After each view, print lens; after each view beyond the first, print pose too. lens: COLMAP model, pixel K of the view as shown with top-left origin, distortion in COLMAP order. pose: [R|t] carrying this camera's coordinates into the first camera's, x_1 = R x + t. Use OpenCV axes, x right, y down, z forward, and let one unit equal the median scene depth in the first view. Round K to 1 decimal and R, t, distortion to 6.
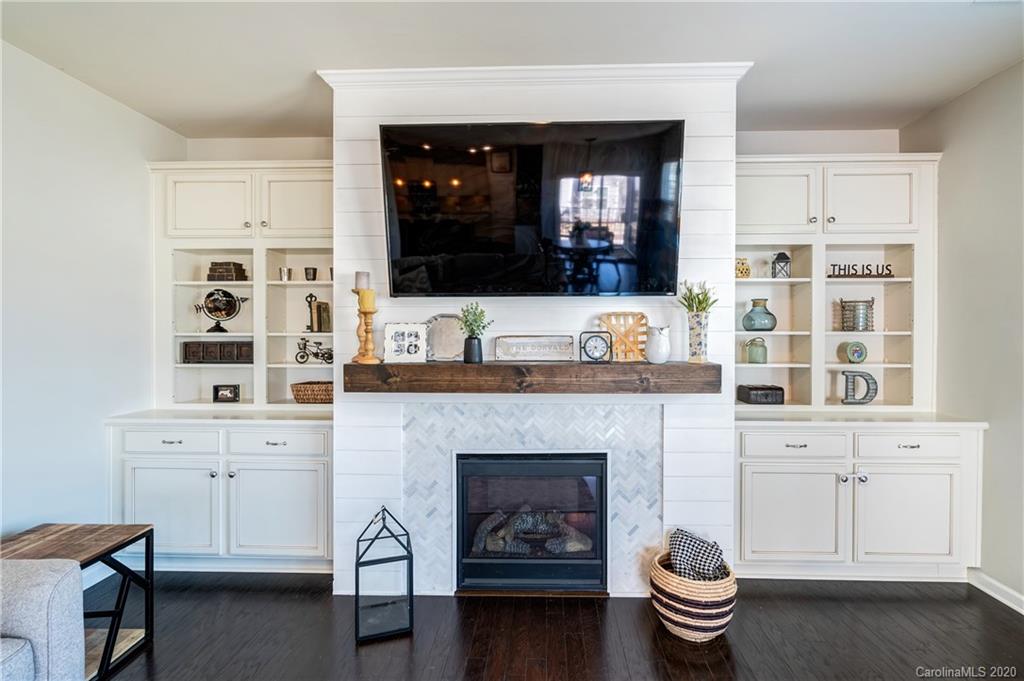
lens RADIAL K [[474.9, 0, 537.3], [0, 474.9, 332.2], [0, 0, 1]] dist [-0.005352, 0.002208]
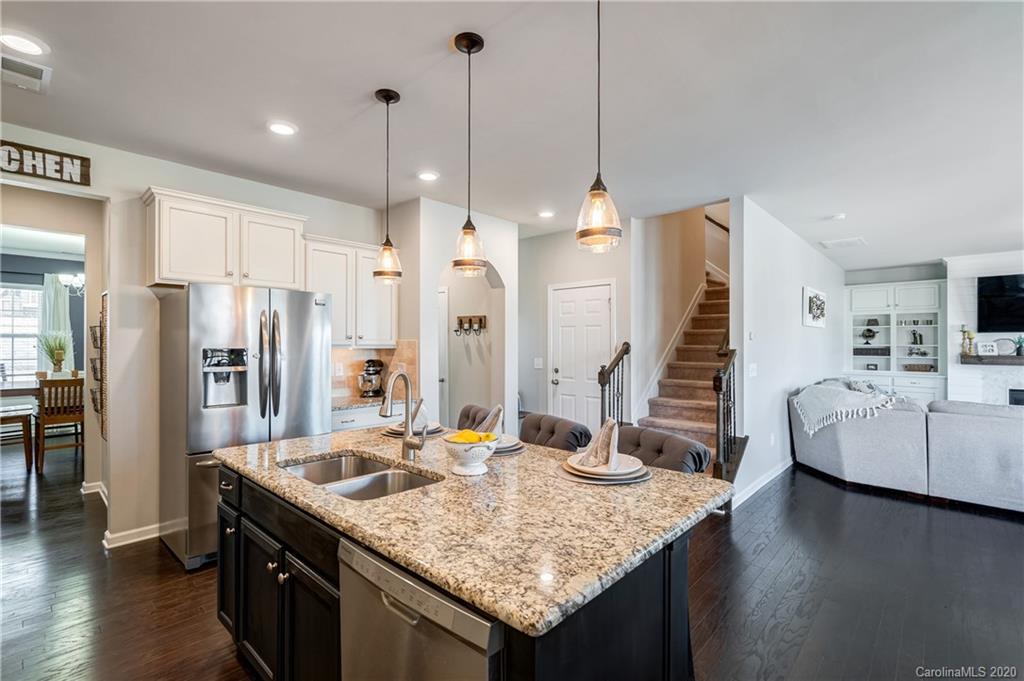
lens RADIAL K [[474.9, 0, 506.3], [0, 474.9, 338.9], [0, 0, 1]] dist [-0.005352, 0.002208]
pose [[0.755863, -0.003692, -0.654719, -0.529444], [-0.004117, 0.999938, -0.010391, 0.005442], [0.654717, 0.010550, 0.755801, -2.755895]]
